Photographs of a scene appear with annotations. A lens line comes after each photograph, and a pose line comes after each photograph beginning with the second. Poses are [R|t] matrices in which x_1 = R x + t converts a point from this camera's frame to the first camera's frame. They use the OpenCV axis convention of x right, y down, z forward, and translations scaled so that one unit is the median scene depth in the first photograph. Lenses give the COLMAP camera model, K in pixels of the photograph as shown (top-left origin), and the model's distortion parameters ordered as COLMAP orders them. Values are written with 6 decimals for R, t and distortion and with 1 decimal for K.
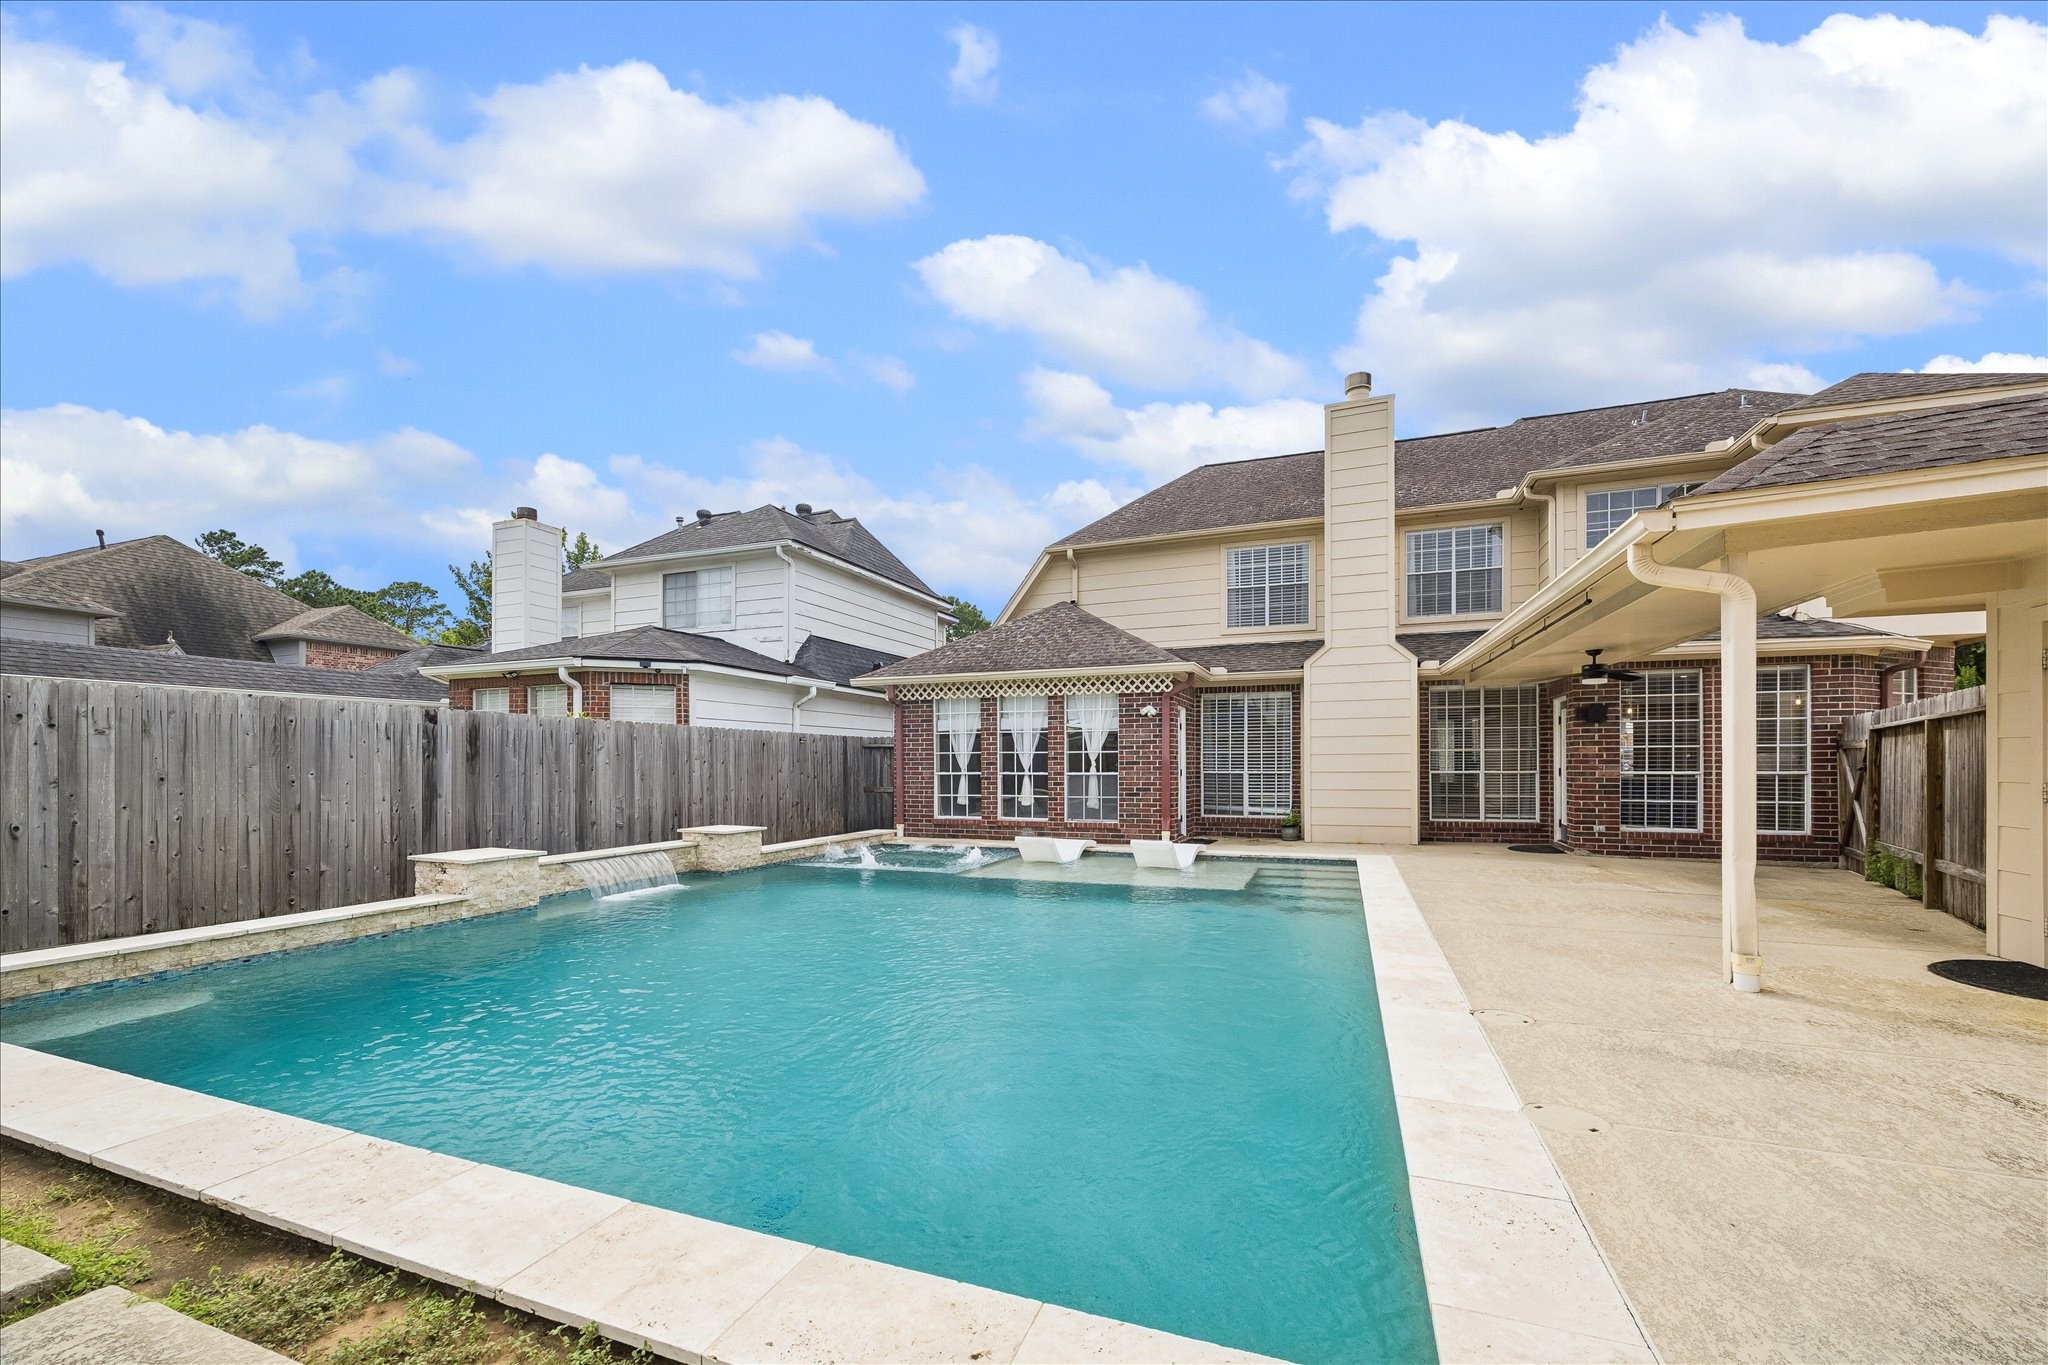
lens RADIAL K [[811.7, 0, 1017.6], [0, 811.7, 761.7], [0, 0, 1]] dist [-0.001593, -0.000134]
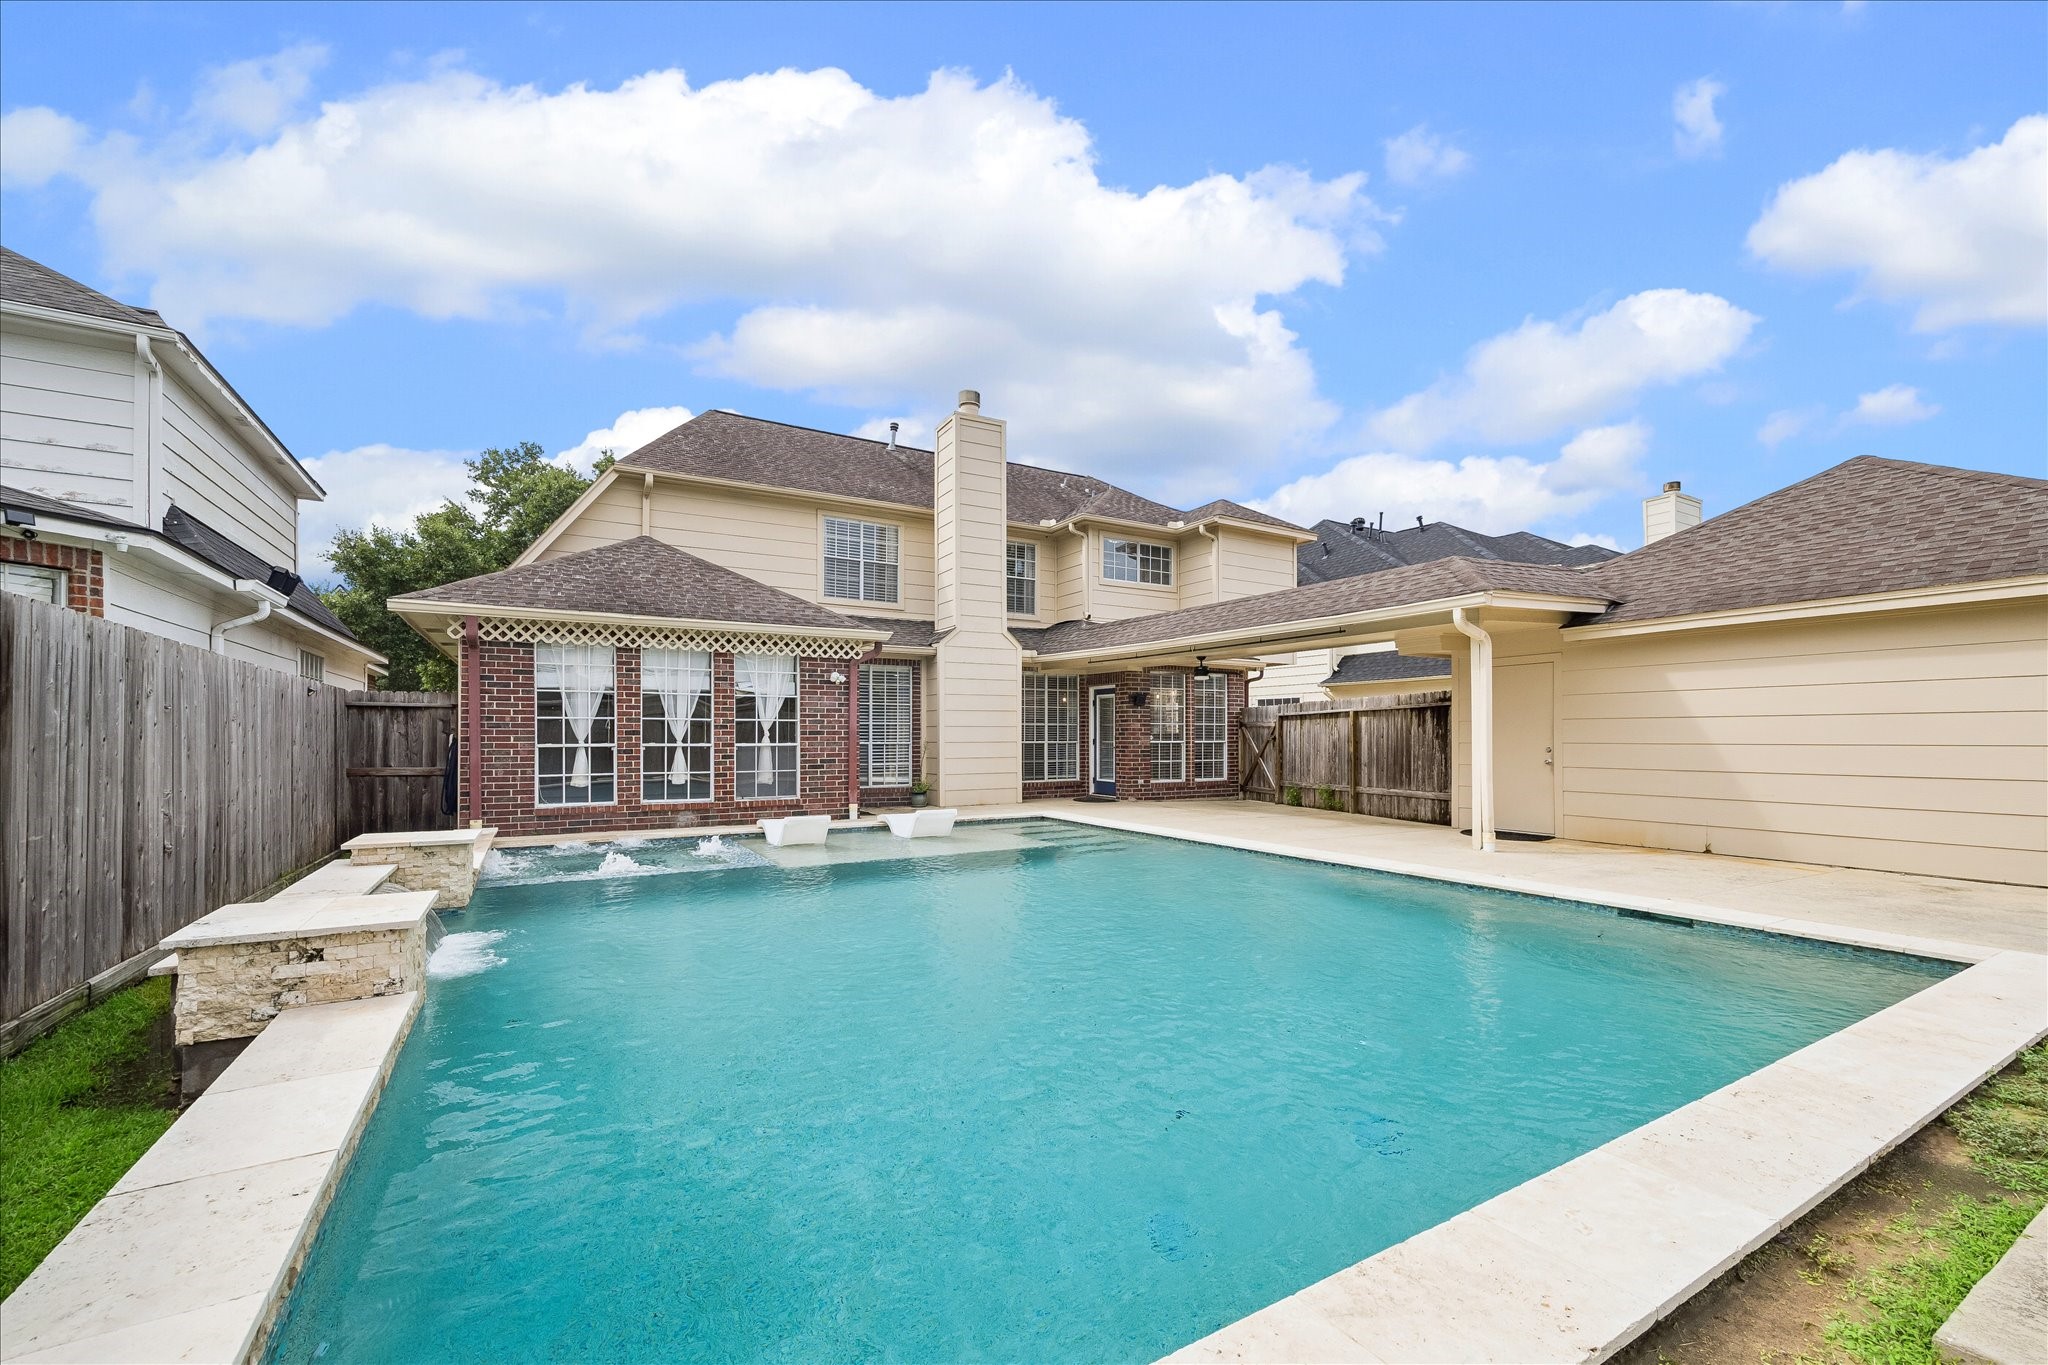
lens RADIAL K [[829.4, 0, 1020.9], [0, 829.4, 734.5], [0, 0, 1]] dist [0.000968, 0.000131]
pose [[0.628176, 0.005633, 0.778051, -0.436115], [-0.003769, 0.999984, -0.004197, 0.006367], [-0.778062, -0.000296, 0.628187, 0.217717]]
